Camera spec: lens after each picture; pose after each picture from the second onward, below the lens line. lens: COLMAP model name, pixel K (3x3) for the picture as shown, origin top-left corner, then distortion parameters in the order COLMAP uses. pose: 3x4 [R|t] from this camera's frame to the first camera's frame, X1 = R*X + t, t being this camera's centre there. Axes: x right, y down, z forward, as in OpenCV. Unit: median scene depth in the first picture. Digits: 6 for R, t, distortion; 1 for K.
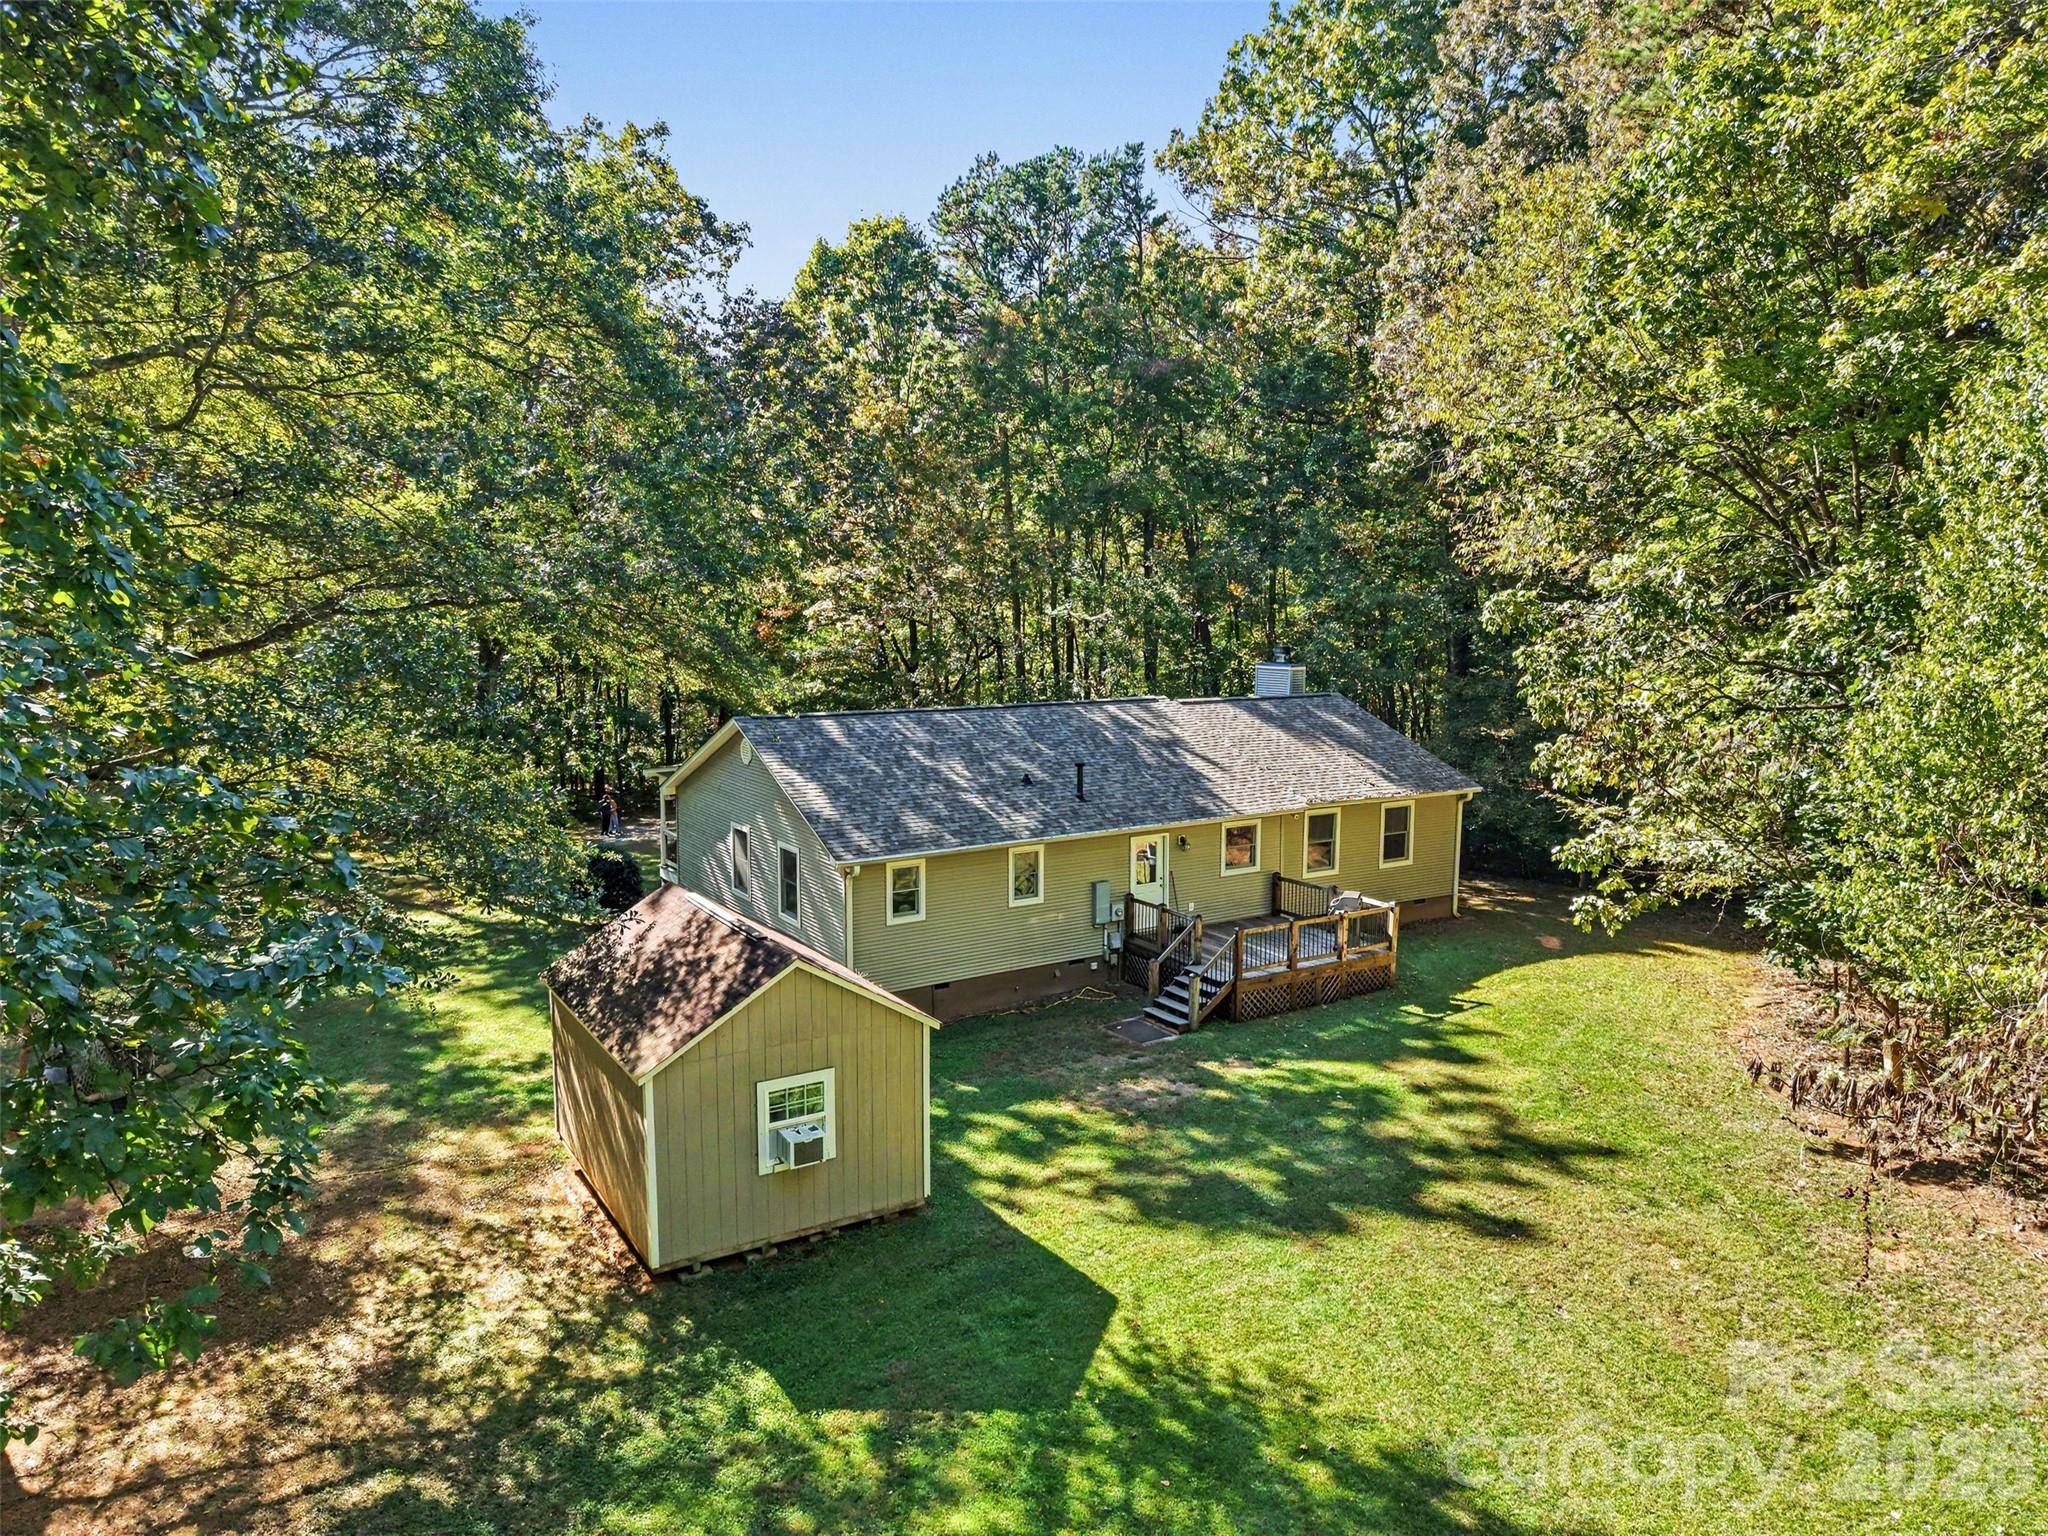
lens RADIAL K [[1380.7, 0, 1016.8], [0, 1380.7, 773.8], [0, 0, 1]] dist [0.035537, -0.033671]
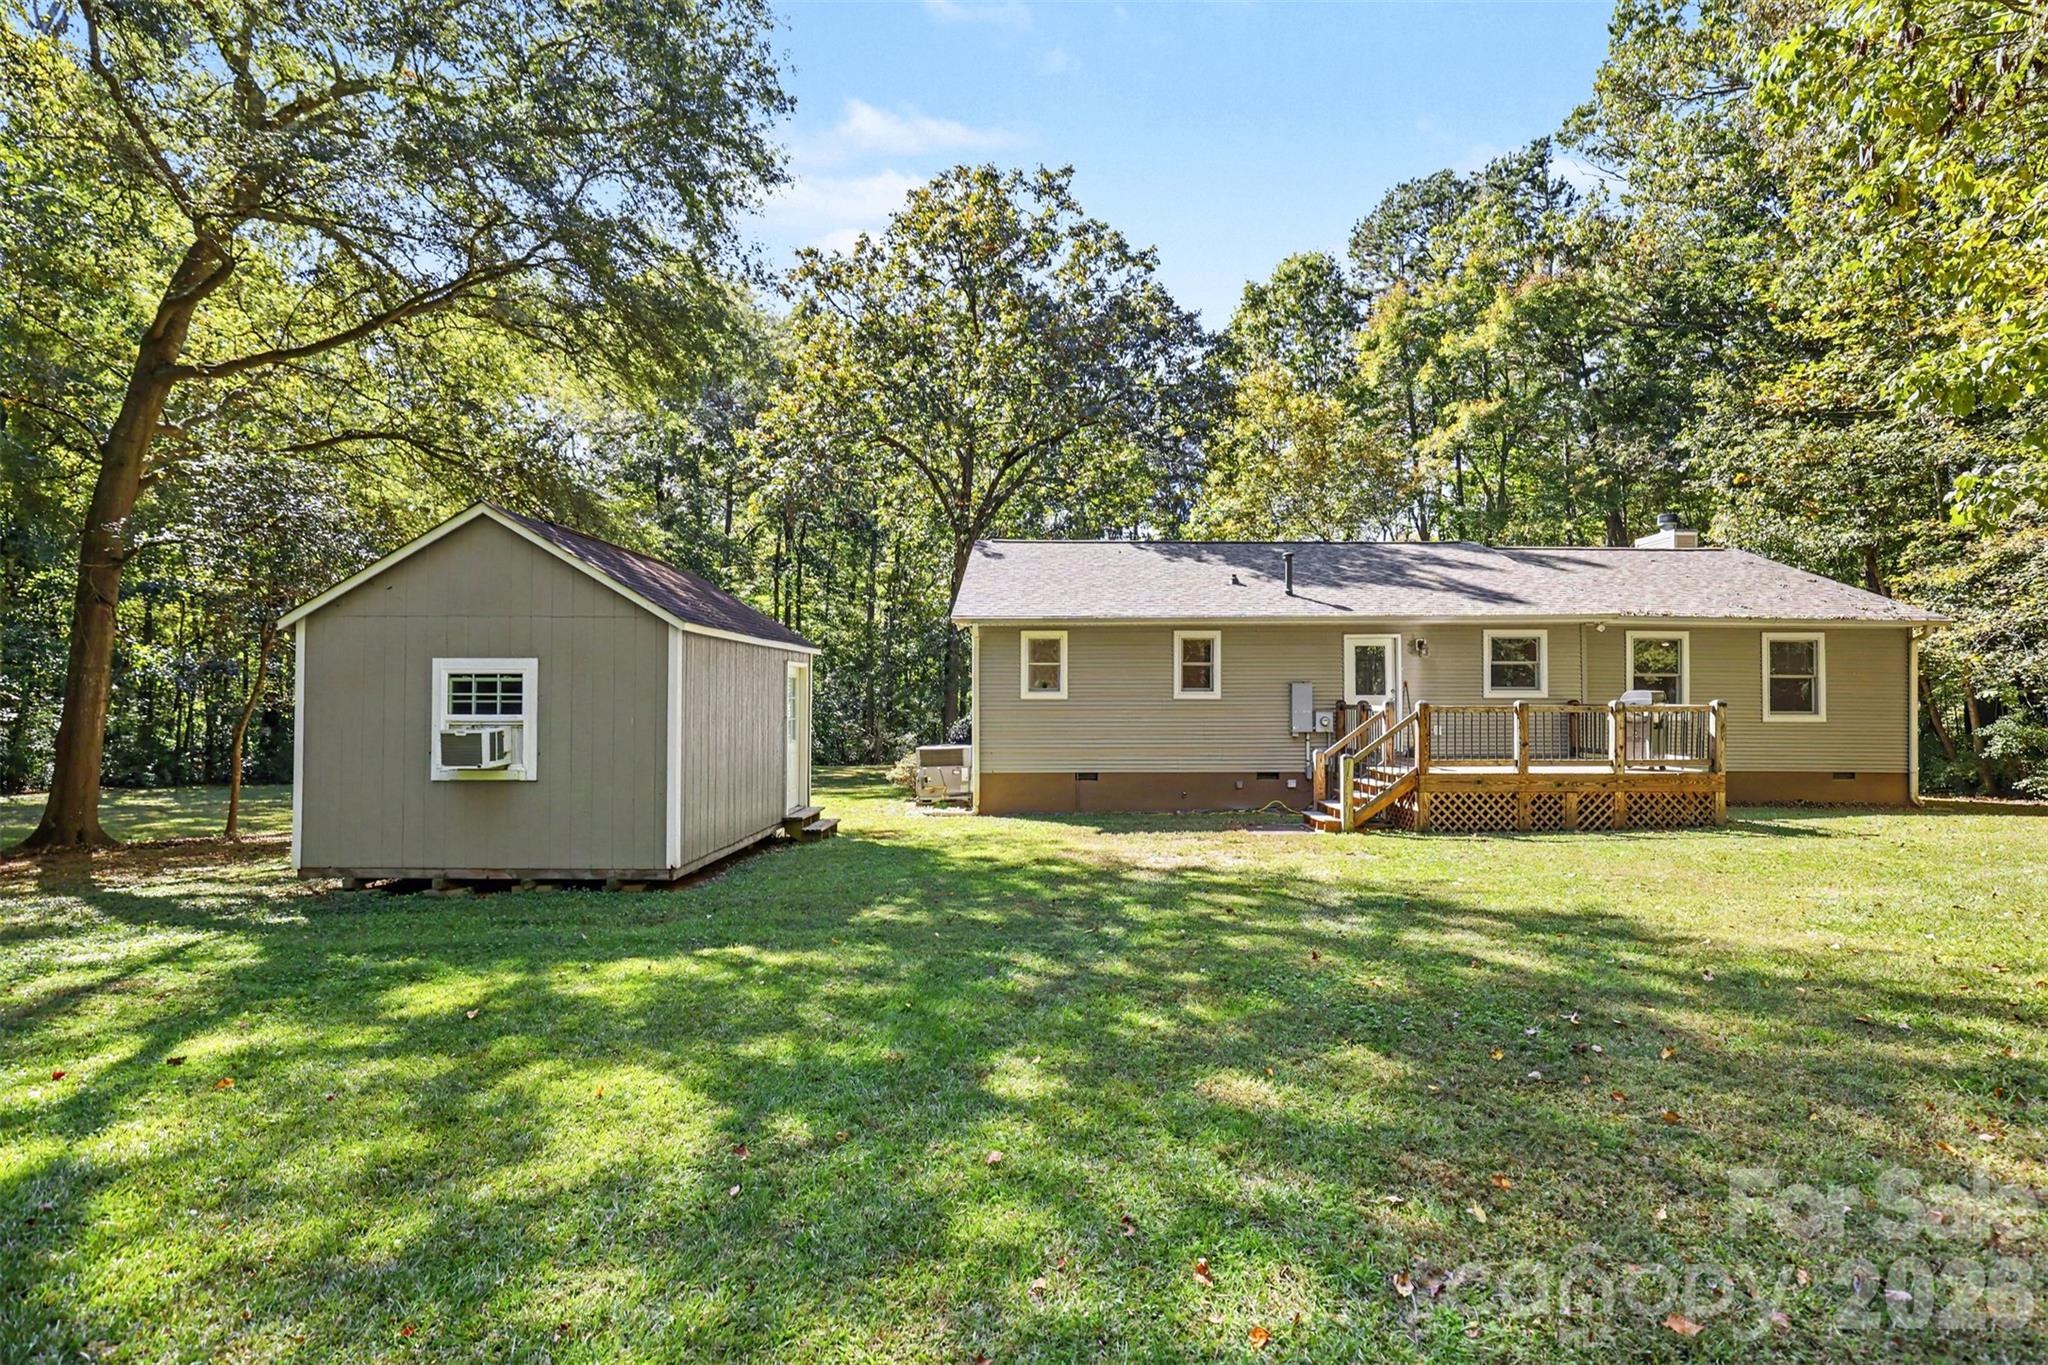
lens RADIAL K [[919.6, 0, 1033.4], [0, 919.6, 683.3], [0, 0, 1]] dist [-0.003160, -0.000439]
pose [[0.845116, -0.007448, -0.534531, 0.156458], [-0.075185, 0.988308, -0.132643, 0.115061], [0.529269, 0.152287, 0.834675, 0.303952]]
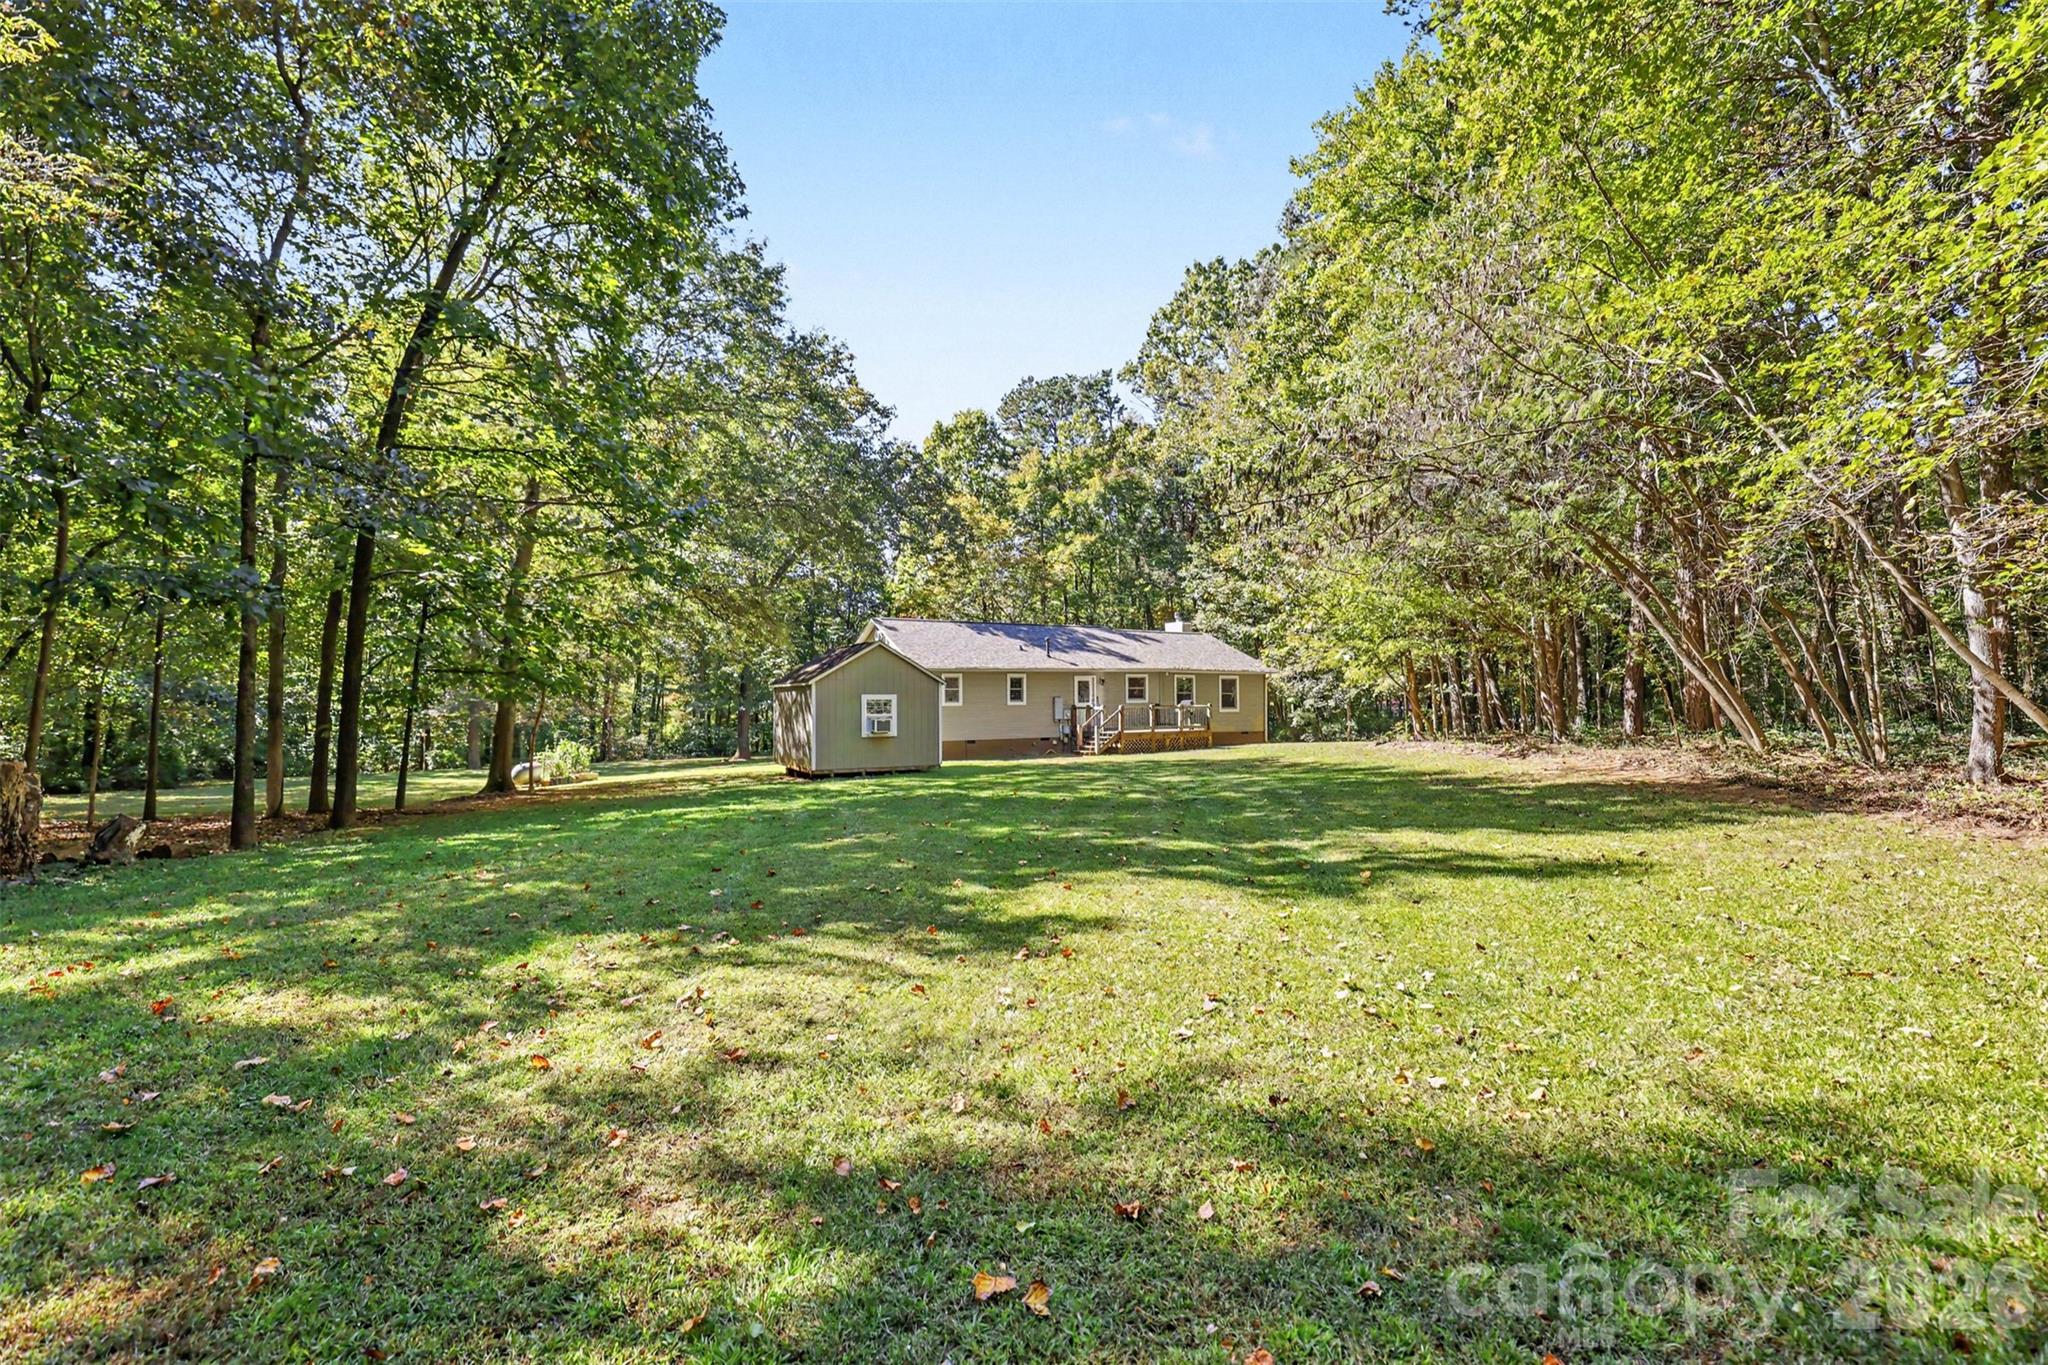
lens RADIAL K [[919.6, 0, 1023.7], [0, 919.6, 691.8], [0, 0, 1]] dist [-0.003160, -0.000439]
pose [[0.997213, -0.006055, -0.074356, 0.075621], [-0.004726, 0.989573, -0.143953, 0.176523], [0.074453, 0.143904, 0.986787, -0.183652]]
